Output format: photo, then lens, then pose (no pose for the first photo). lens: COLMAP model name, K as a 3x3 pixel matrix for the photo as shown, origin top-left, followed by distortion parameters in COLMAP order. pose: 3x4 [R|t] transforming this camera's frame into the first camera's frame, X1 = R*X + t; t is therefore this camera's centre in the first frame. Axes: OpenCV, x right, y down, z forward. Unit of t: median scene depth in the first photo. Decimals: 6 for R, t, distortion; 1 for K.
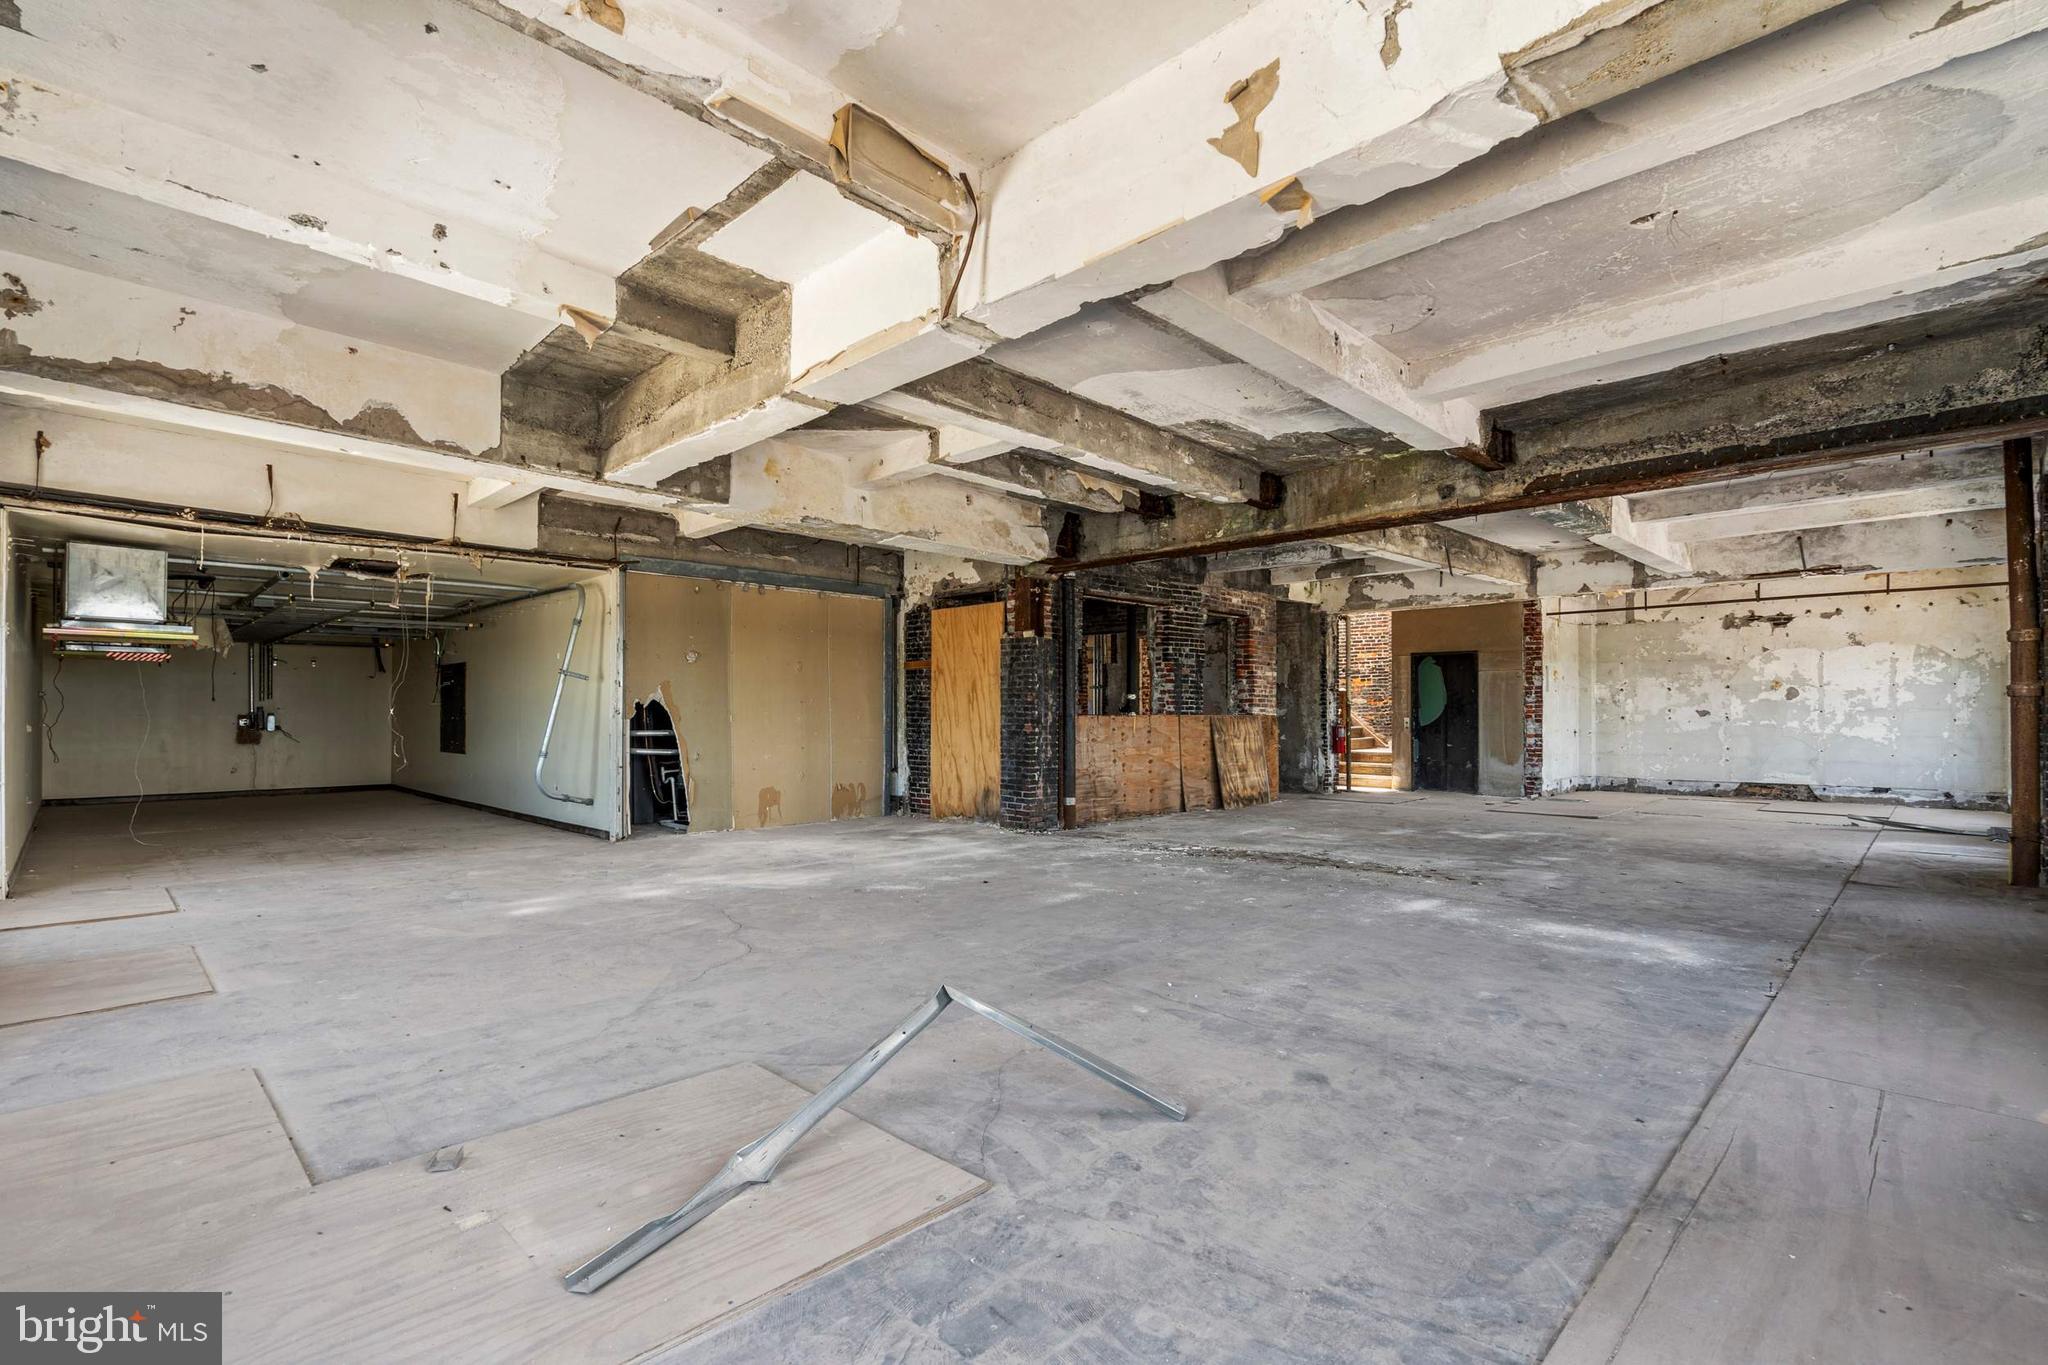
lens RADIAL K [[944.0, 0, 1026.8], [0, 944.0, 695.9], [0, 0, 1]] dist [0.000065, -0.001806]
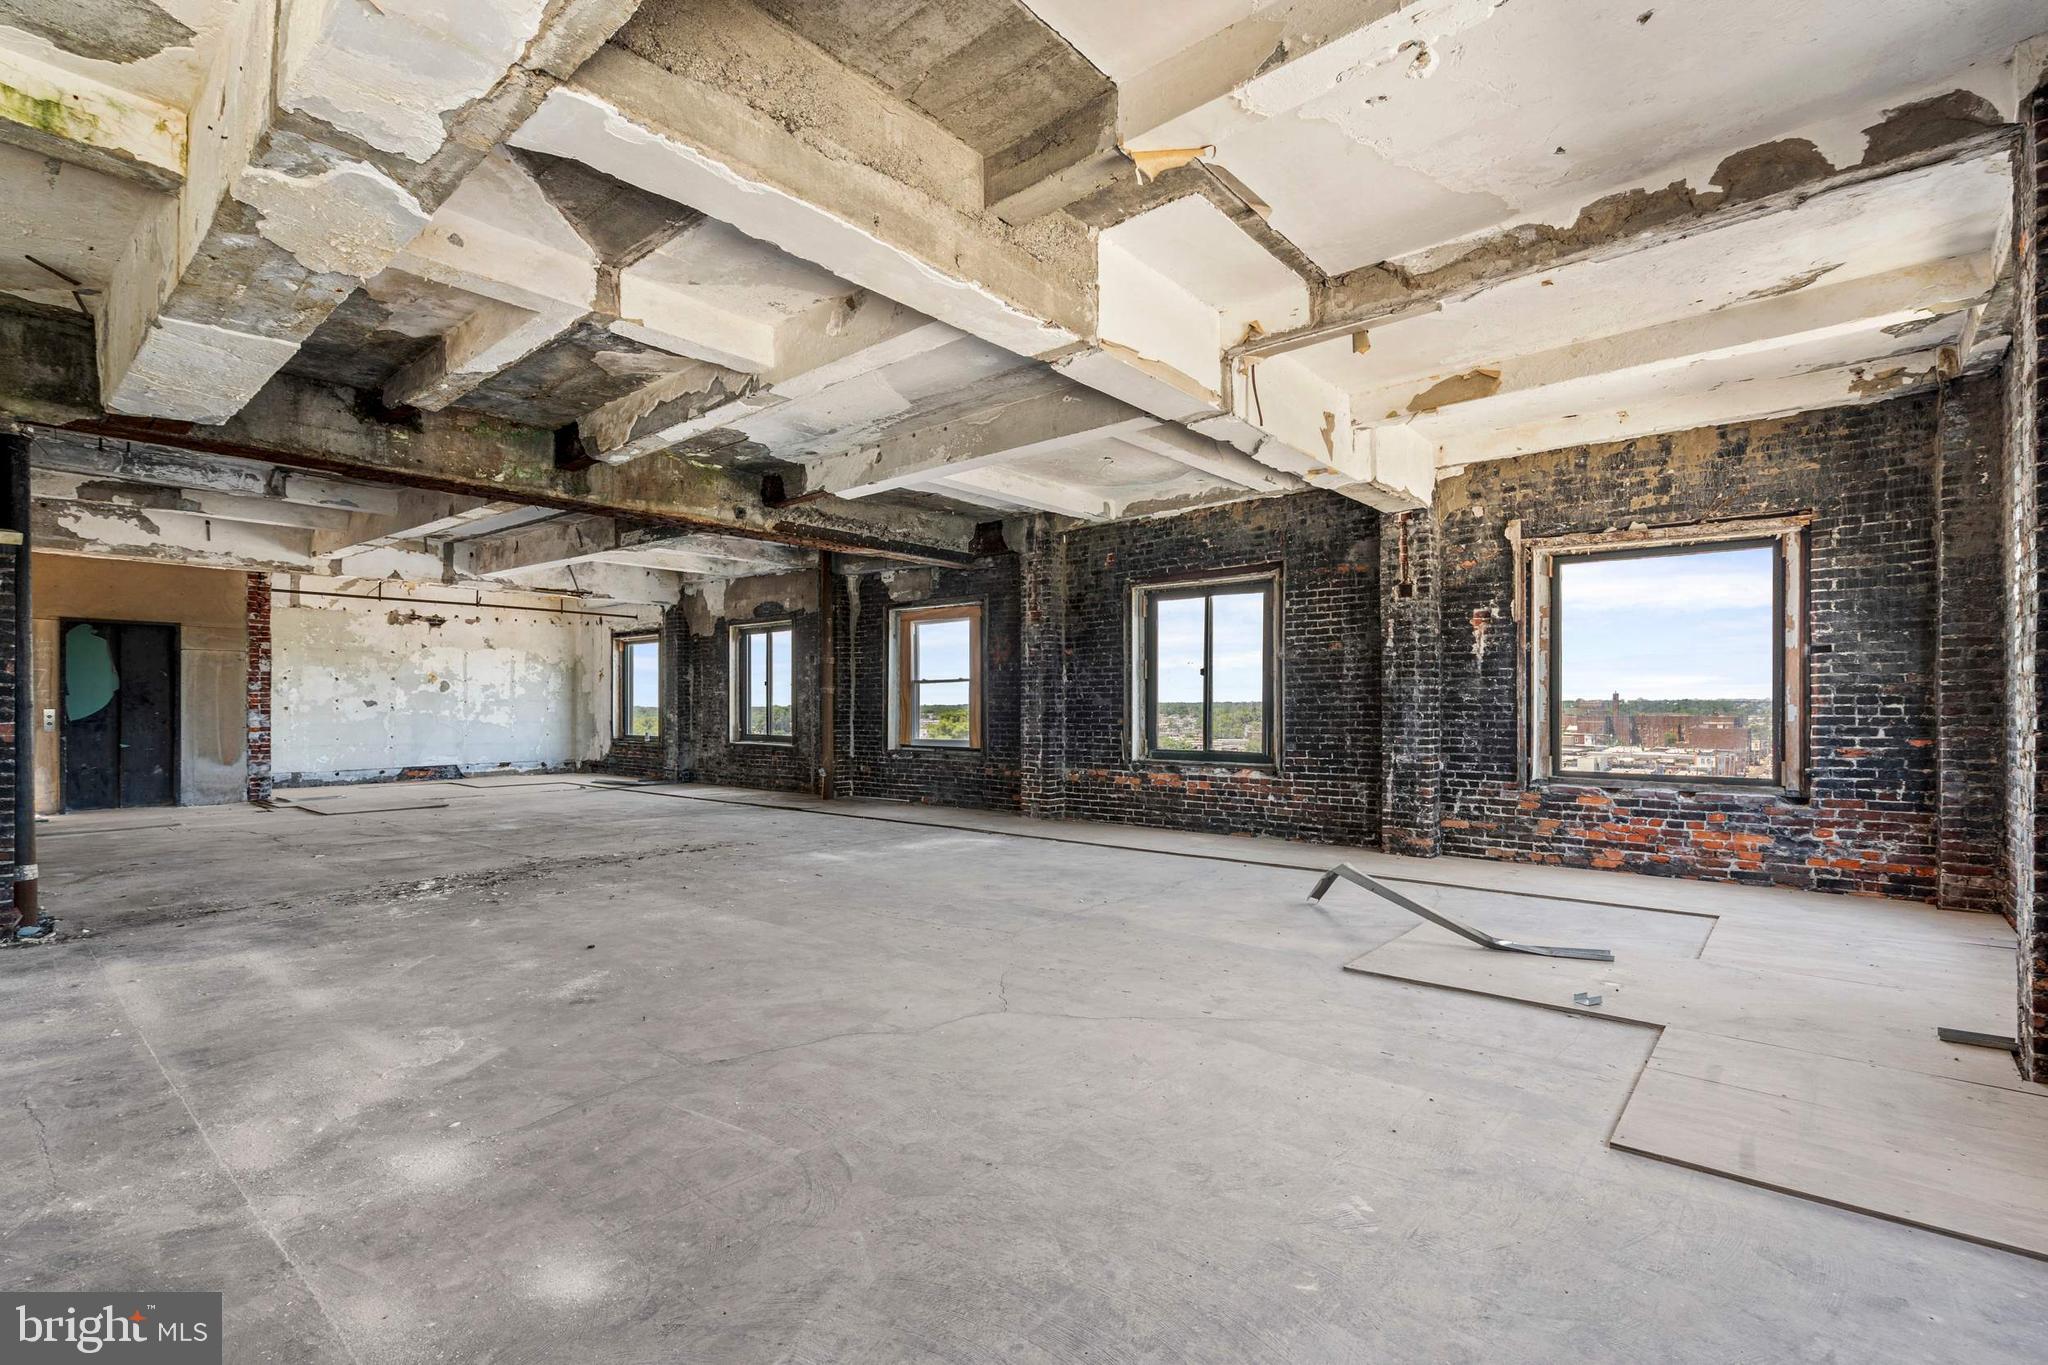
lens RADIAL K [[944.0, 0, 1024.3], [0, 944.0, 695.0], [0, 0, 1]] dist [0.000065, -0.001806]
pose [[-0.077372, 0.010541, 0.996947, -0.400079], [-0.018704, 0.999753, -0.012023, 0.008749], [-0.996827, -0.019577, -0.077155, 0.394726]]
